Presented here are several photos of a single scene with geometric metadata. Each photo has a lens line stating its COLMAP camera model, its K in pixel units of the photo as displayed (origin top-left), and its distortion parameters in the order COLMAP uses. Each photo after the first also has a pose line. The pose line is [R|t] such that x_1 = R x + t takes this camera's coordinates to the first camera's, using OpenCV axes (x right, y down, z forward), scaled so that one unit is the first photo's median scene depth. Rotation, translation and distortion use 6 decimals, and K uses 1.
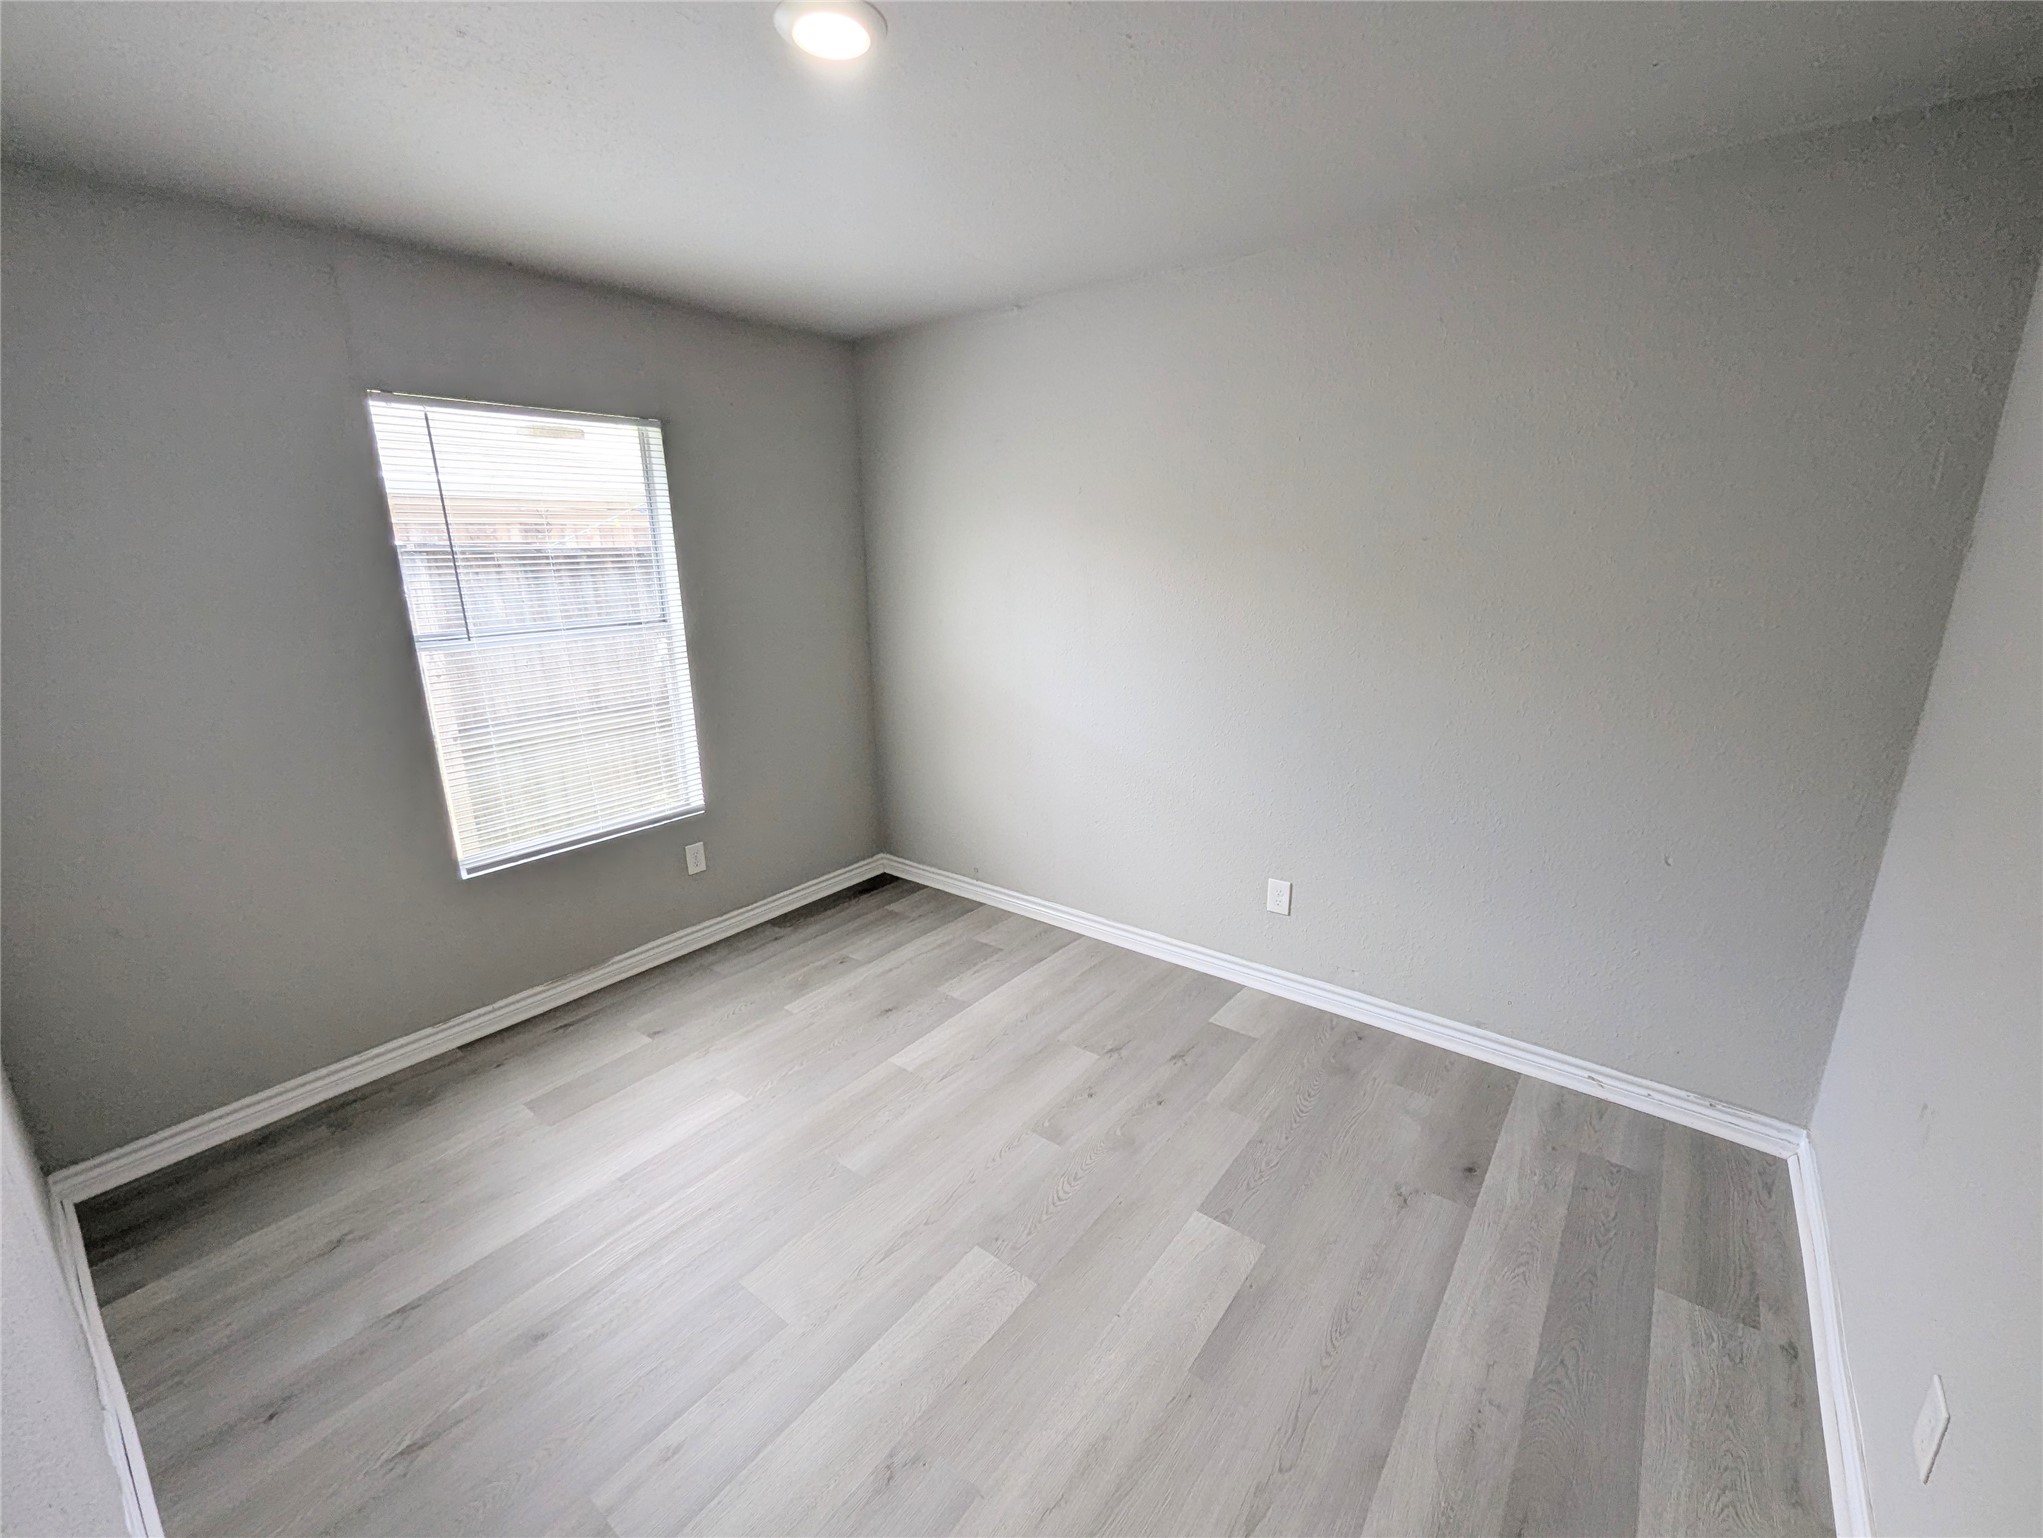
lens RADIAL K [[850.6, 0, 1023.6], [0, 850.6, 778.2], [0, 0, 1]] dist [0.001751, -0.000101]
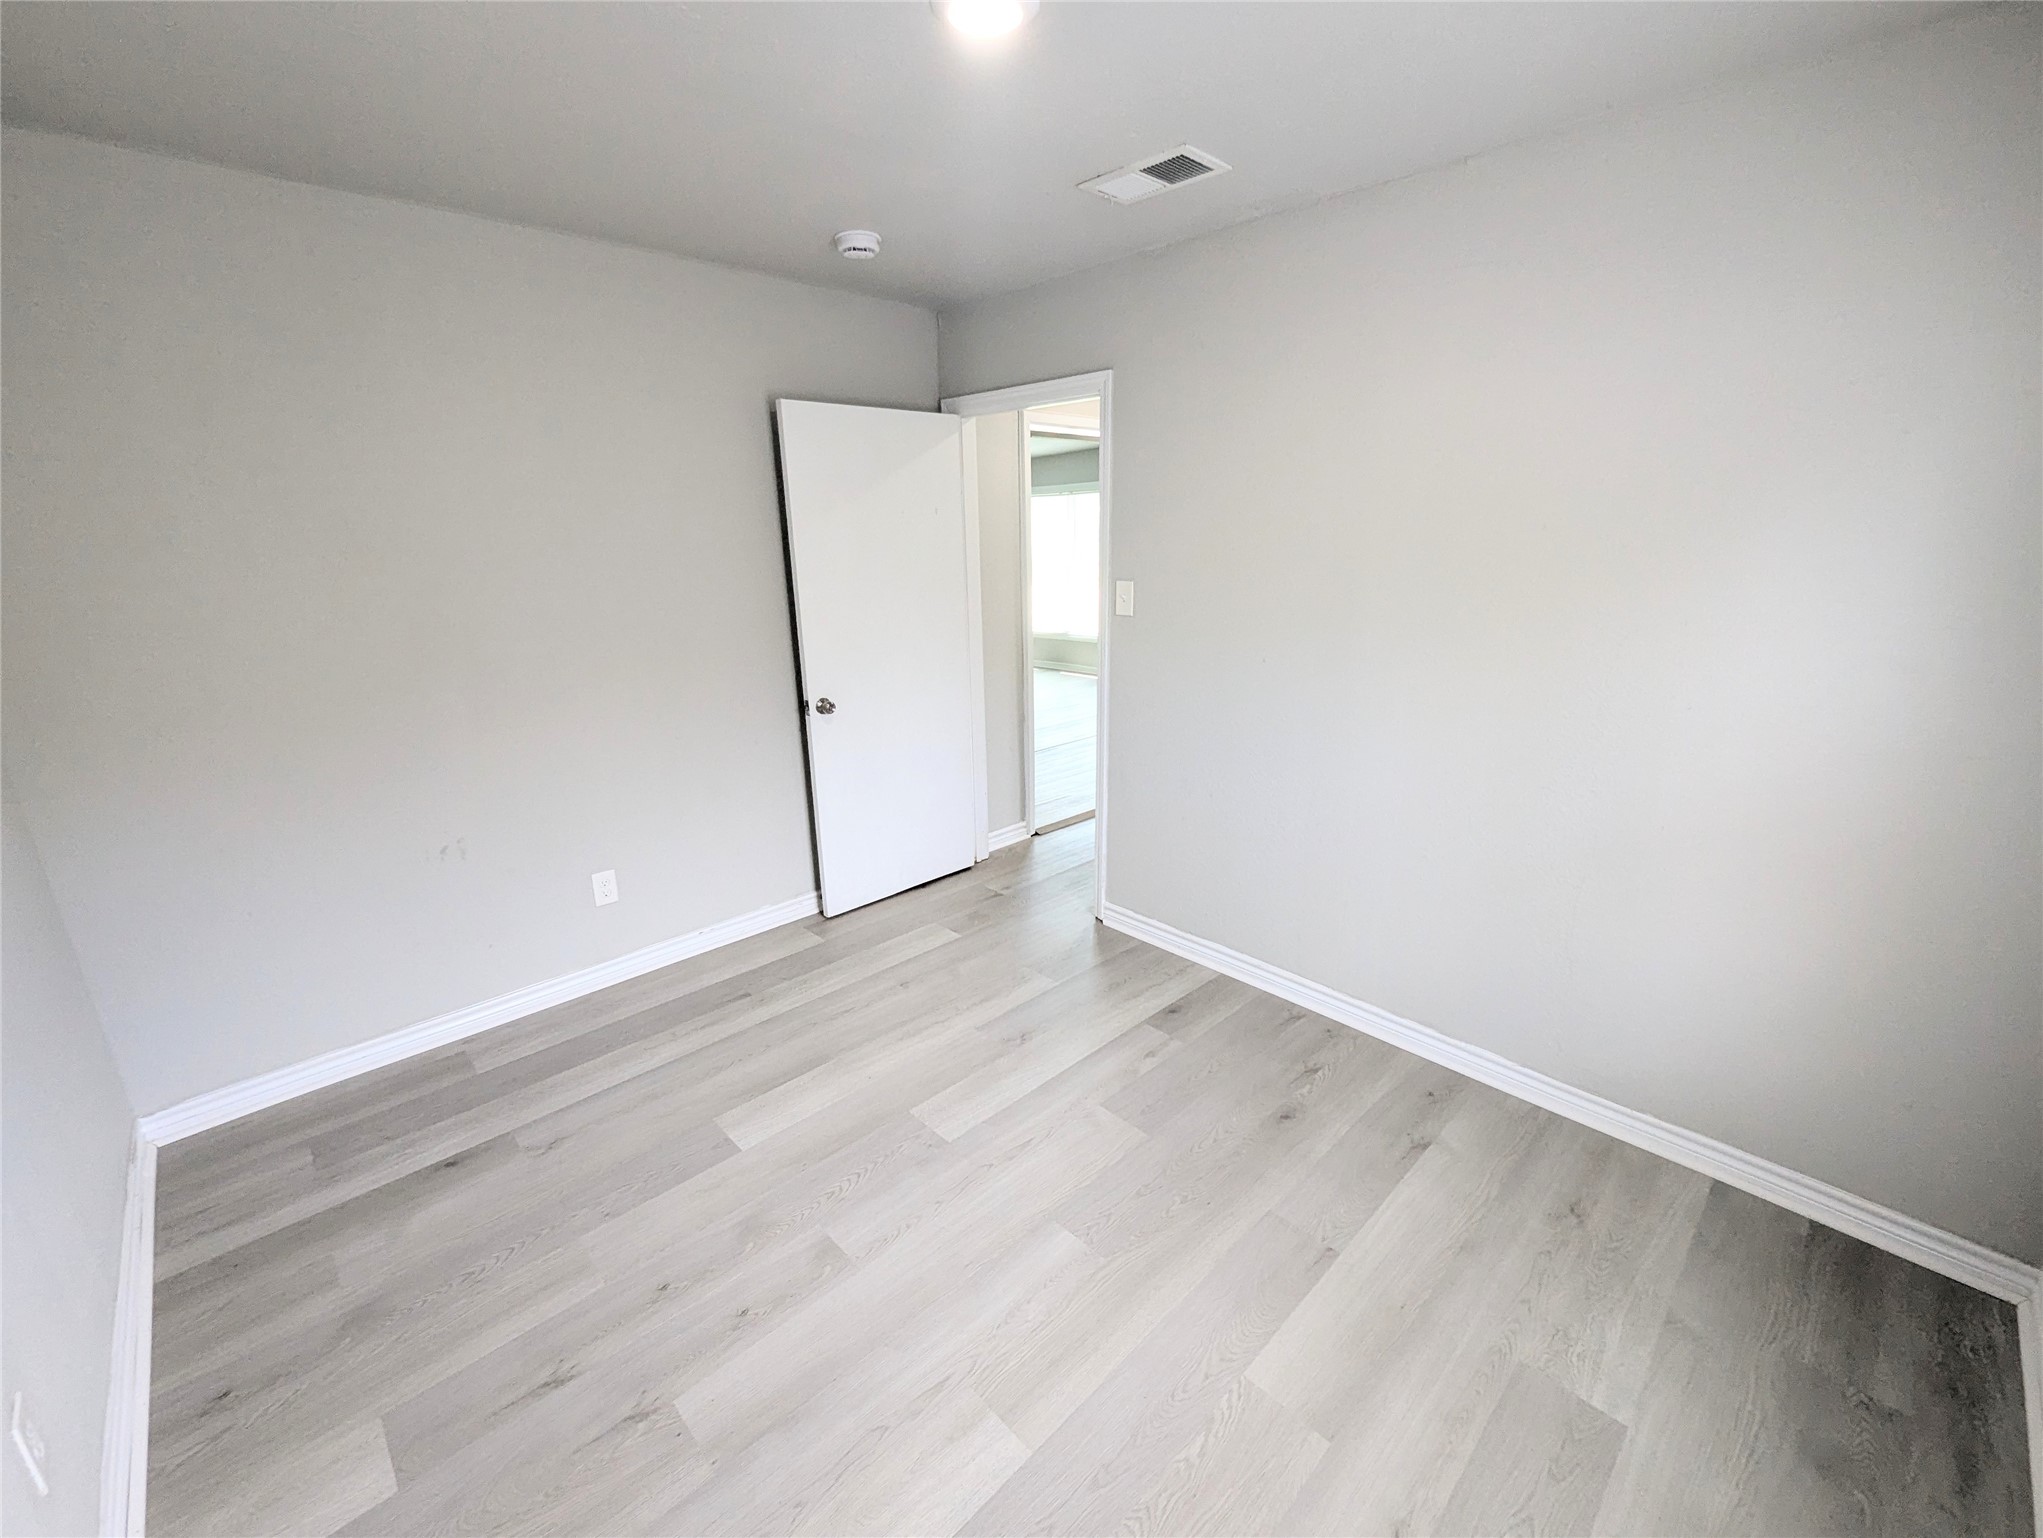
lens RADIAL K [[850.6, 0, 1023.6], [0, 850.6, 778.2], [0, 0, 1]] dist [0.001751, -0.000101]
pose [[-0.989572, -0.015062, 0.143250, -0.299258], [0.062609, 0.850679, 0.521944, -0.435806], [-0.129721, 0.525469, -0.840865, 1.630664]]
